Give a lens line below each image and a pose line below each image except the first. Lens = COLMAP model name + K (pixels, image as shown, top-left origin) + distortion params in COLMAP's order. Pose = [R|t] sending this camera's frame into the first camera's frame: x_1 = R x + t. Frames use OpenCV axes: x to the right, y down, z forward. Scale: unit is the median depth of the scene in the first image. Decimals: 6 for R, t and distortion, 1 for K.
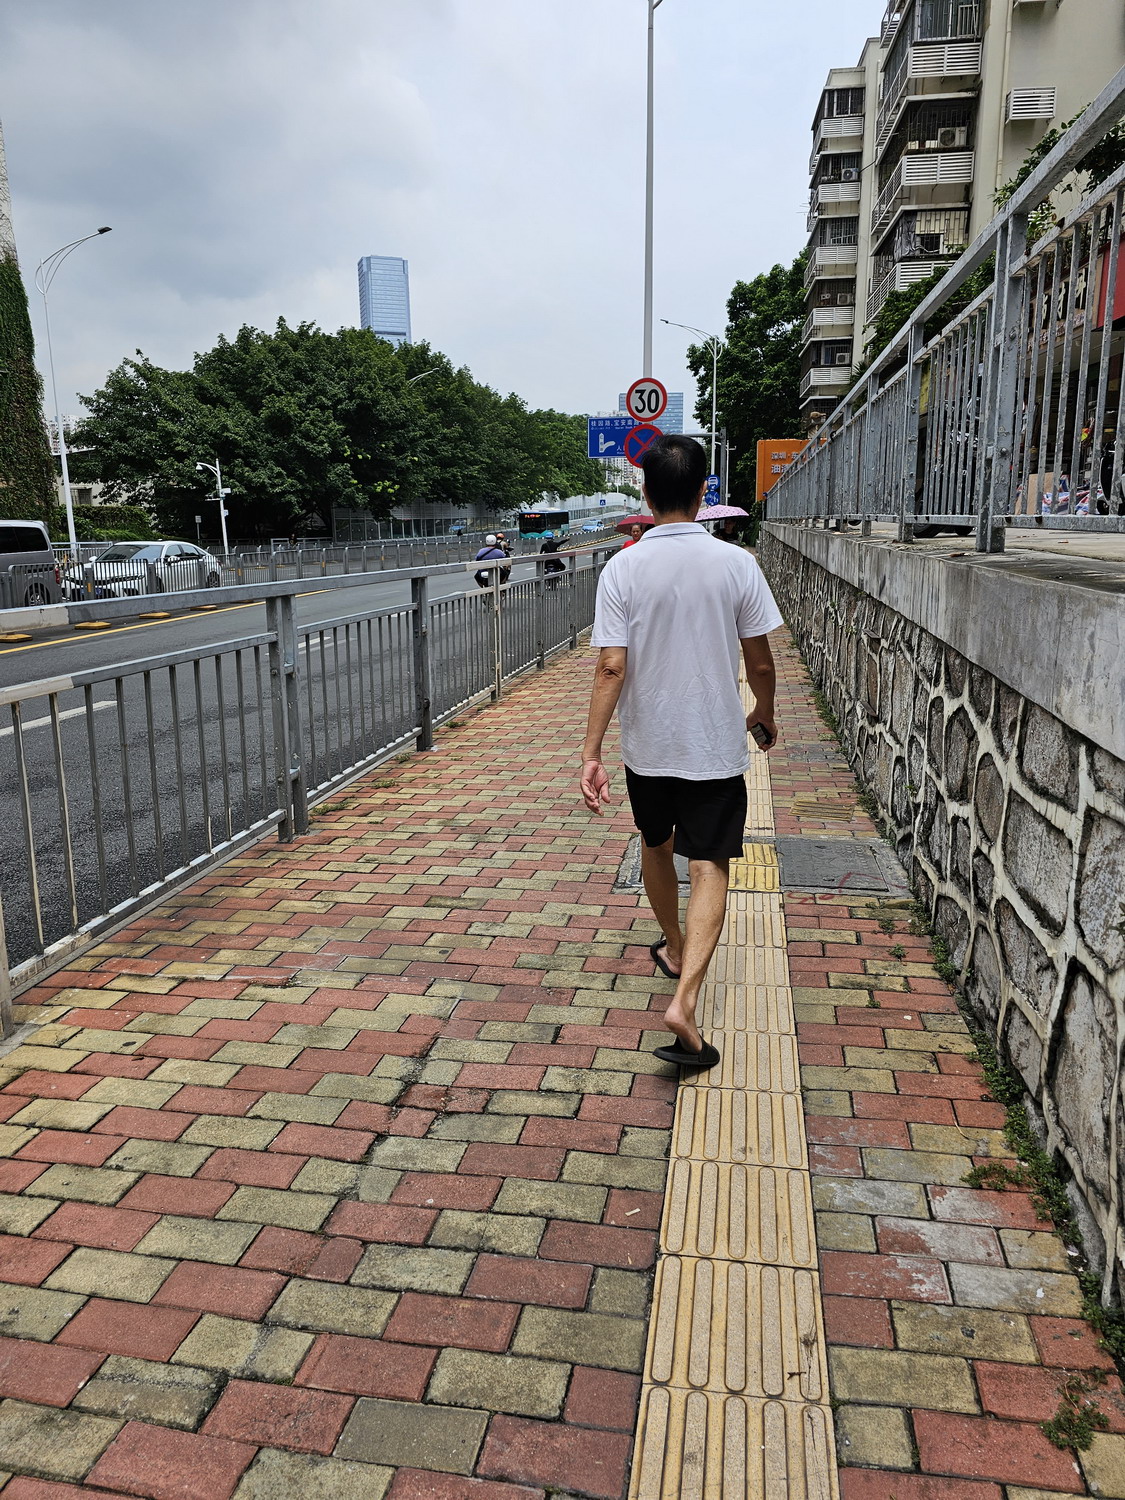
lens RADIAL K [[995.2, 0, 562.5], [0, 995.2, 750.0], [0, 0, 1]] dist [0.005357, 0.000935]
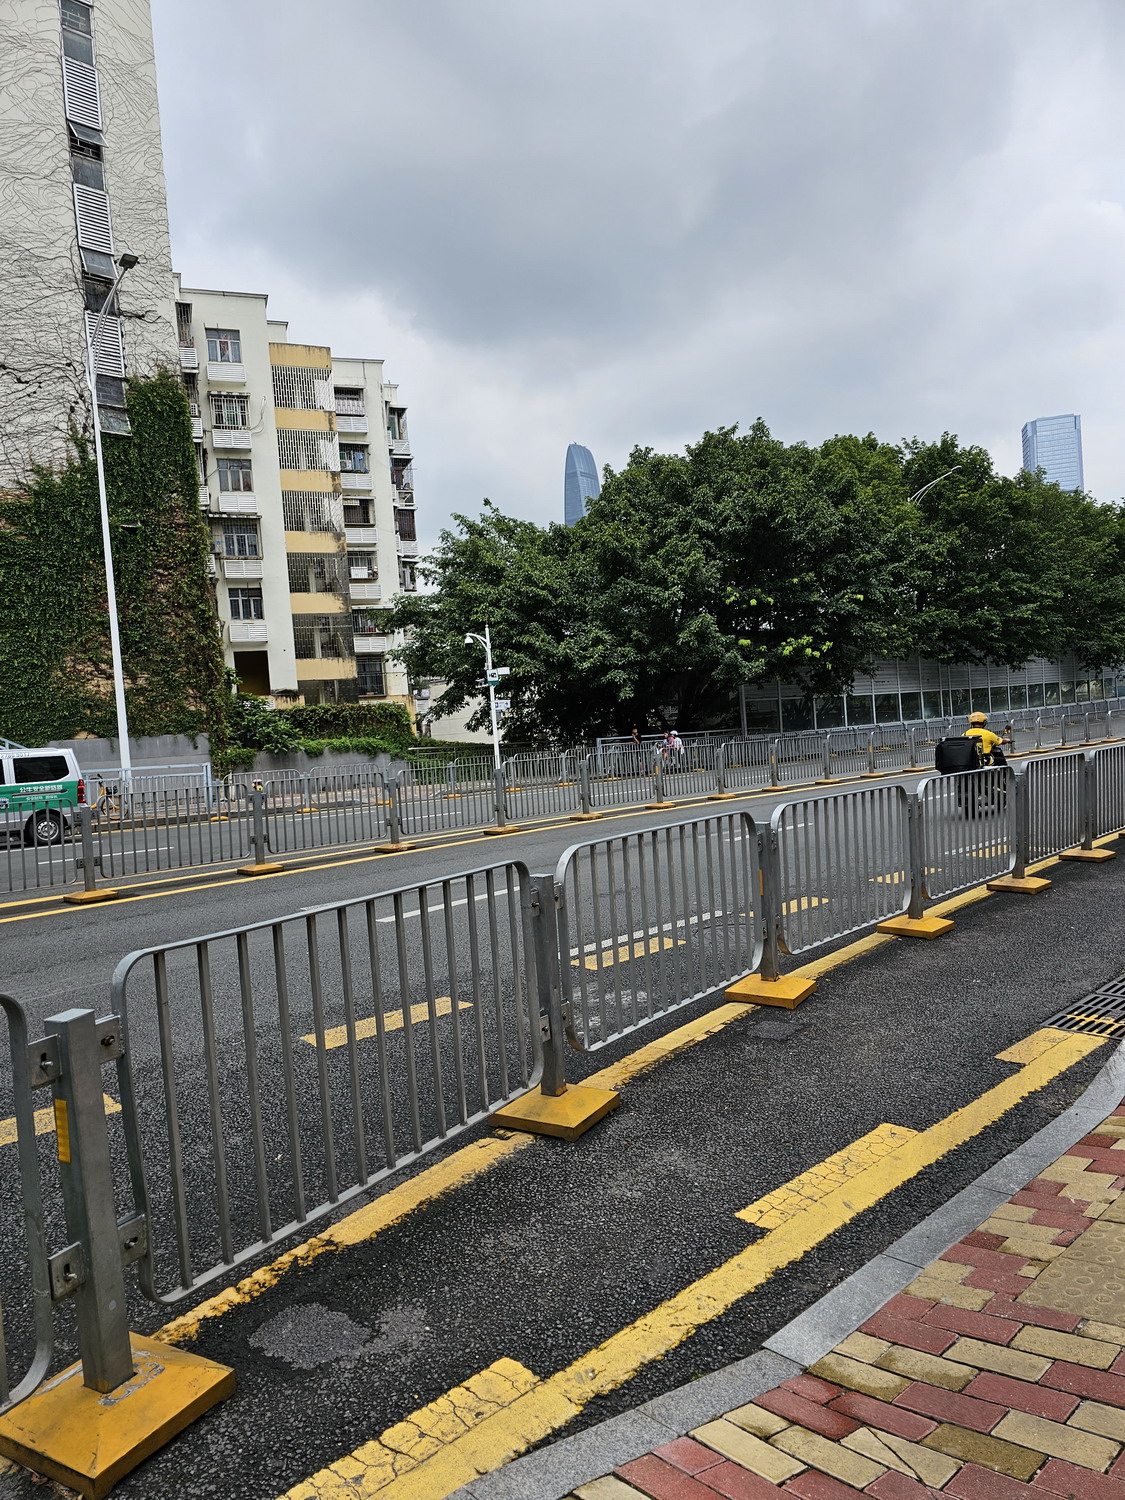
lens RADIAL K [[995.2, 0, 562.5], [0, 995.2, 750.0], [0, 0, 1]] dist [0.005357, 0.000935]
pose [[0.805454, -0.021359, -0.592274, 0.061320], [-0.080359, 0.986185, -0.144848, -0.103029], [0.587186, 0.164263, 0.792610, 0.446434]]
